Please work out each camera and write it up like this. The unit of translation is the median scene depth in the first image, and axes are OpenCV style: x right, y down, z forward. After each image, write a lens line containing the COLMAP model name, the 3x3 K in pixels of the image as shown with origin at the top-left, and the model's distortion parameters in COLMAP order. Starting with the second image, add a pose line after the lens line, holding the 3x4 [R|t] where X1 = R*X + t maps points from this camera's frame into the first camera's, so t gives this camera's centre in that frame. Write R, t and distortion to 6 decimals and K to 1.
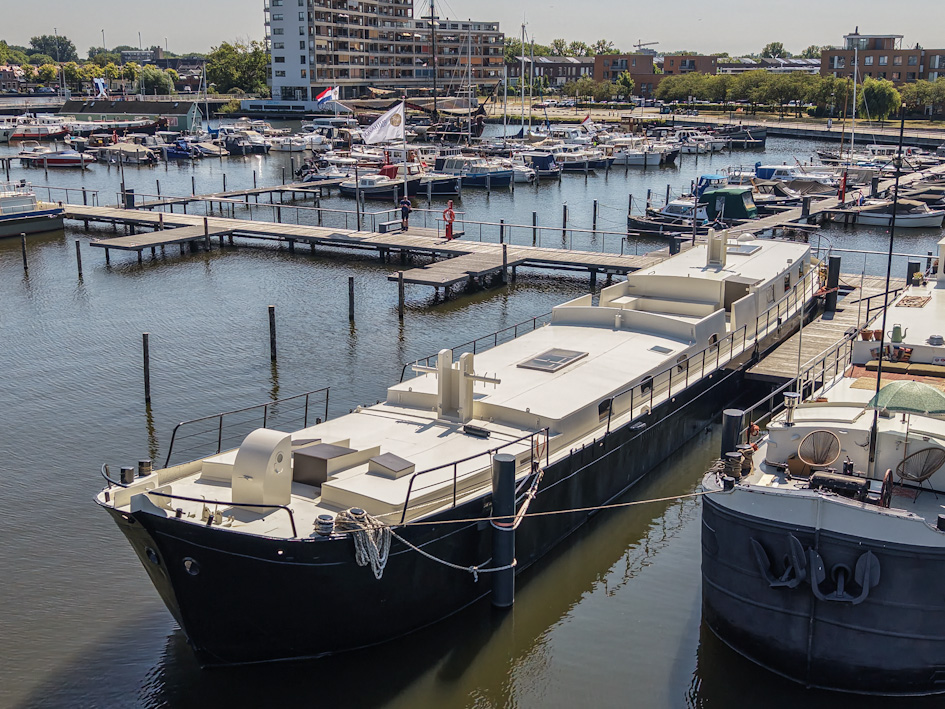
lens RADIAL K [[1140.2, 0, 465.9], [0, 1140.2, 353.1], [0, 0, 1]] dist [0.069757, 0.000000]
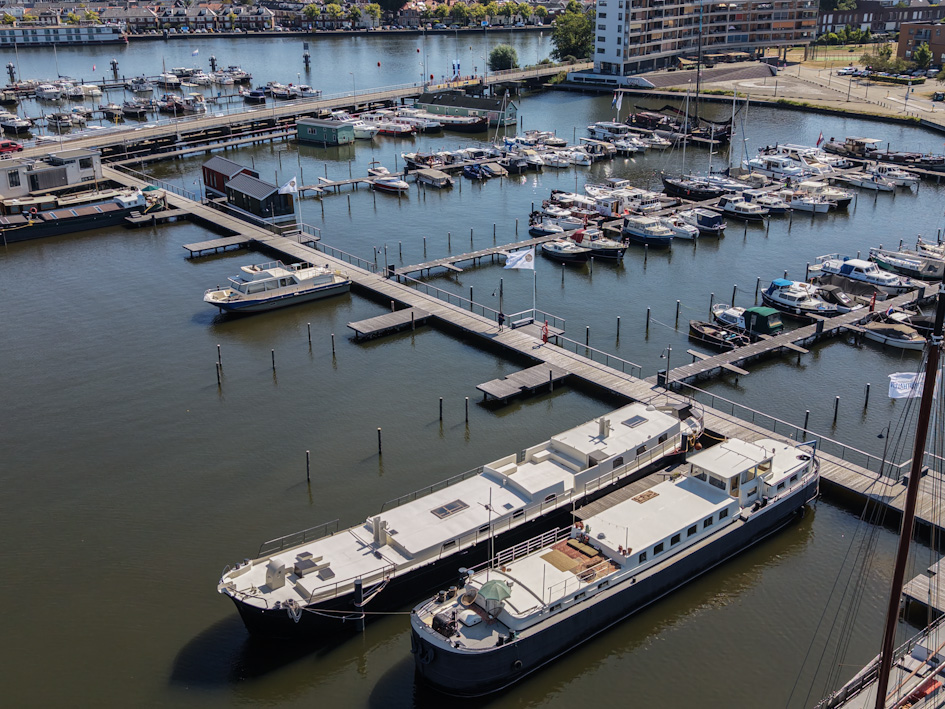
lens RADIAL K [[1049.5, 0, 480.9], [0, 1049.5, 354.1], [0, 0, 1]] dist [0.083997, 0.000000]
pose [[0.942709, 0.120725, -0.311005, 0.191647], [-0.076822, 0.985731, 0.149778, -0.157609], [0.324649, -0.117305, 0.938532, -0.229196]]
